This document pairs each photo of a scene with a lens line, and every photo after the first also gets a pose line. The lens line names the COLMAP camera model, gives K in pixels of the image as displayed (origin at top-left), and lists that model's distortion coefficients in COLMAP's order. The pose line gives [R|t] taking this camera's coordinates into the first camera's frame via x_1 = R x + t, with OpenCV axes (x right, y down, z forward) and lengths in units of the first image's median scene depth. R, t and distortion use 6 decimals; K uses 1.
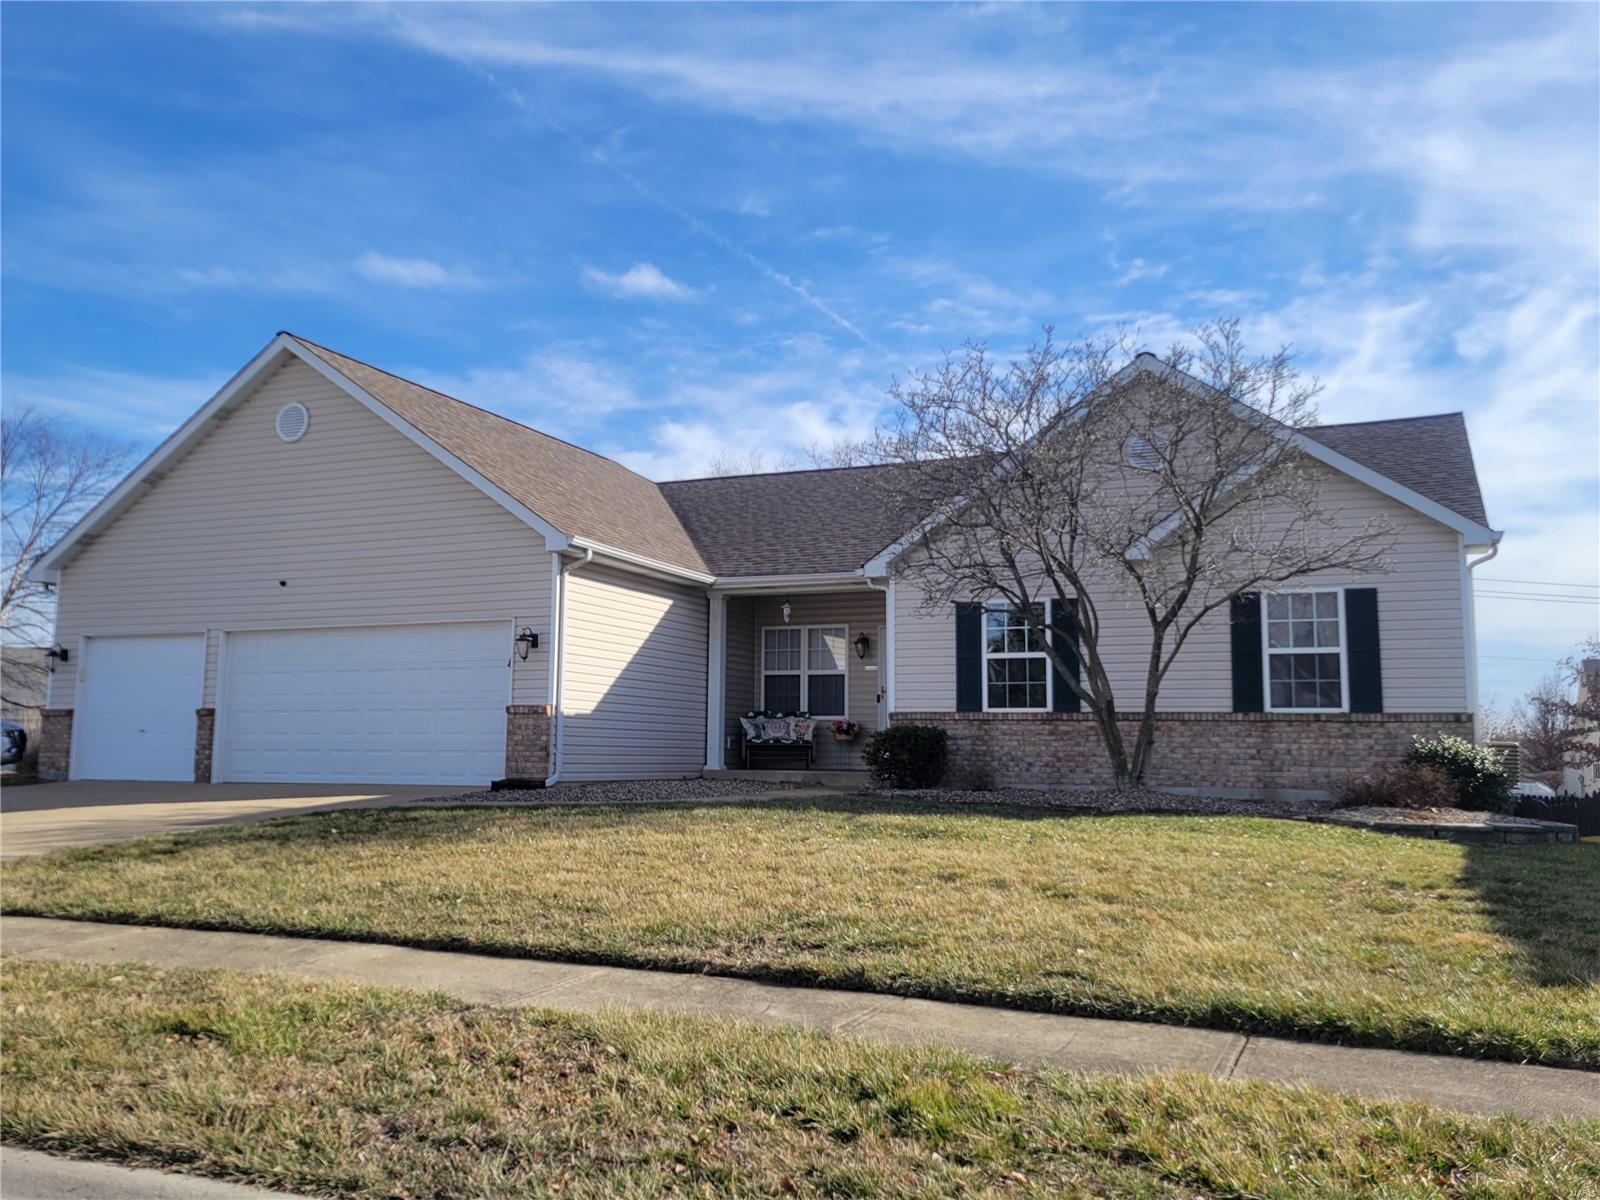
lens RADIAL K [[1301.4, 0, 798.1], [0, 1301.4, 484.8], [0, 0, 1]] dist [0.031701, 0.004050]
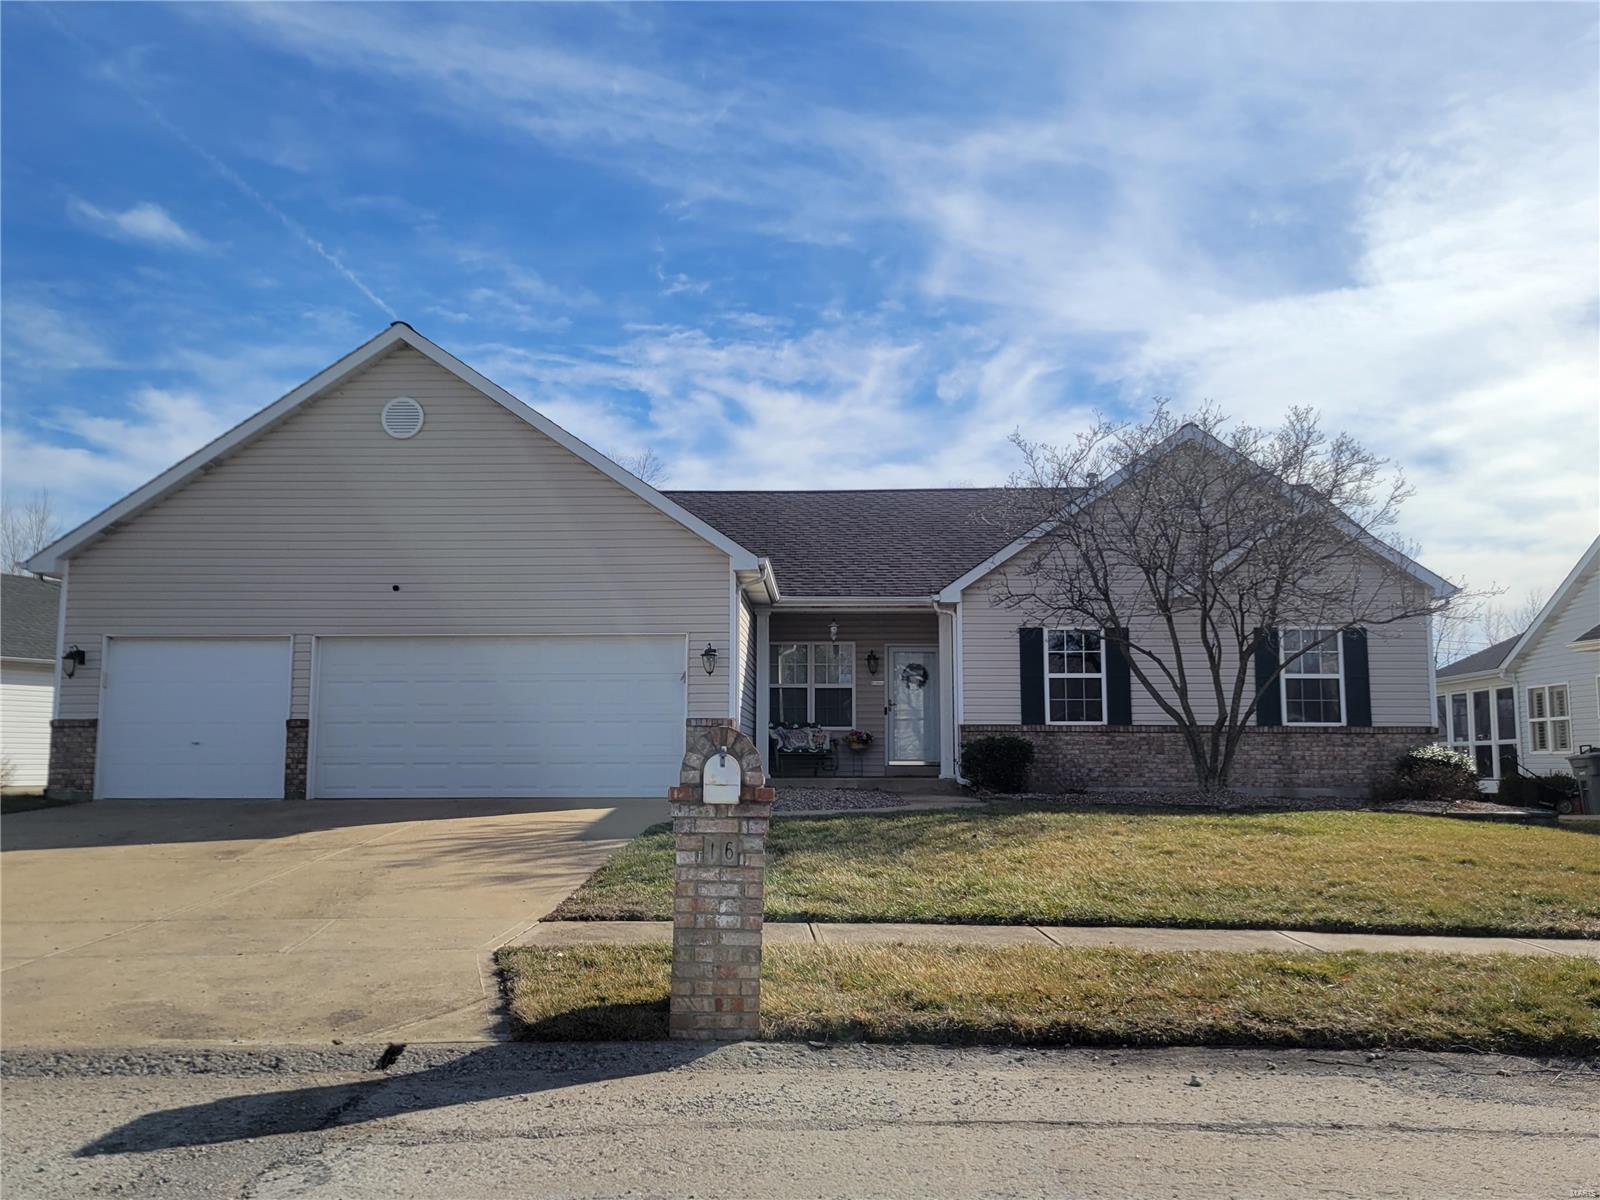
lens RADIAL K [[1302.0, 0, 800.0], [0, 1302.0, 600.0], [0, 0, 1]] dist [0.054613, -0.001015]
pose [[0.929893, 0.035431, 0.366119, -0.403468], [-0.066513, 0.995139, 0.072631, -0.002353], [-0.361765, -0.091891, 0.927729, 0.024783]]
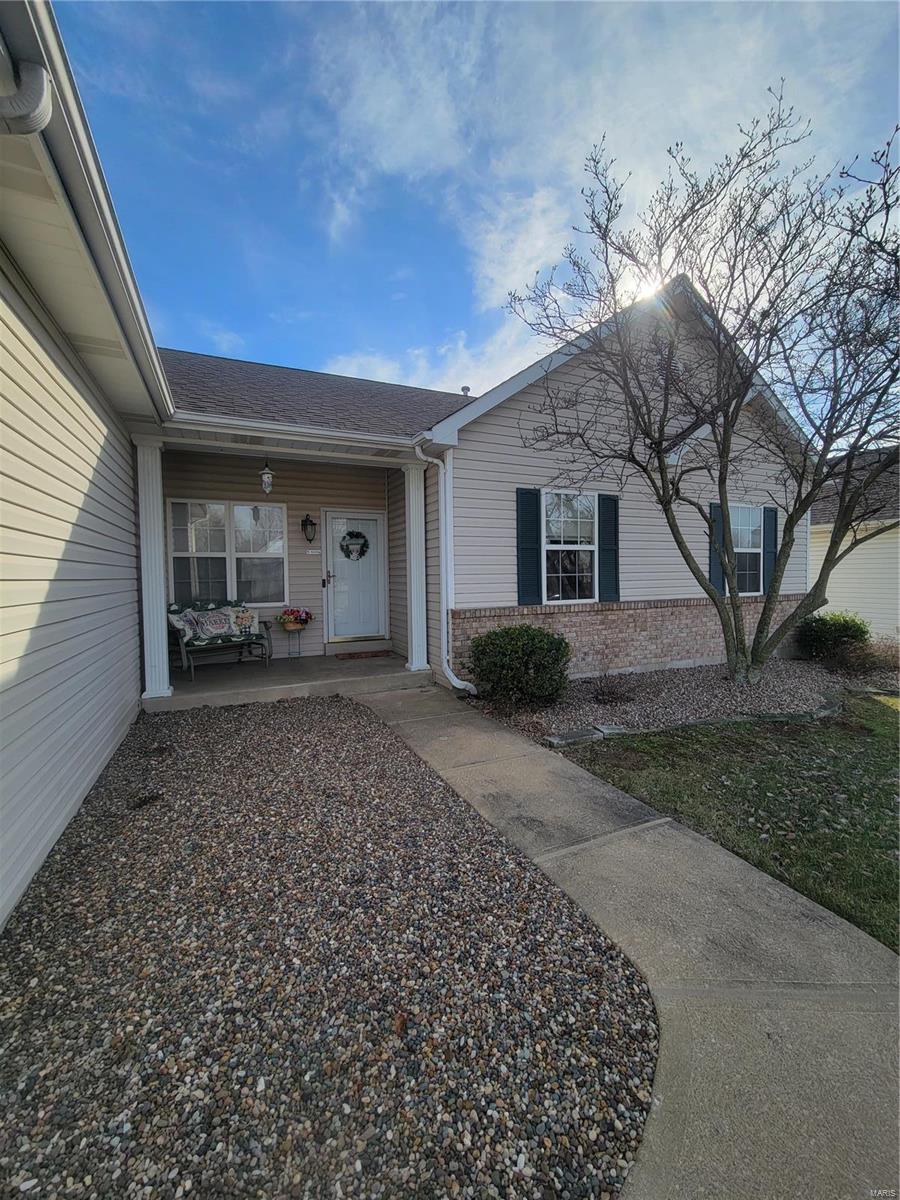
lens RADIAL K [[482.3, 0, 454.9], [0, 482.3, 591.0], [0, 0, 1]] dist [0.006475, 0.000087]
pose [[0.669526, -0.043636, 0.741505, -0.139343], [-0.131532, 0.975532, 0.176172, 0.092525], [-0.731050, -0.215483, 0.647405, 0.688503]]
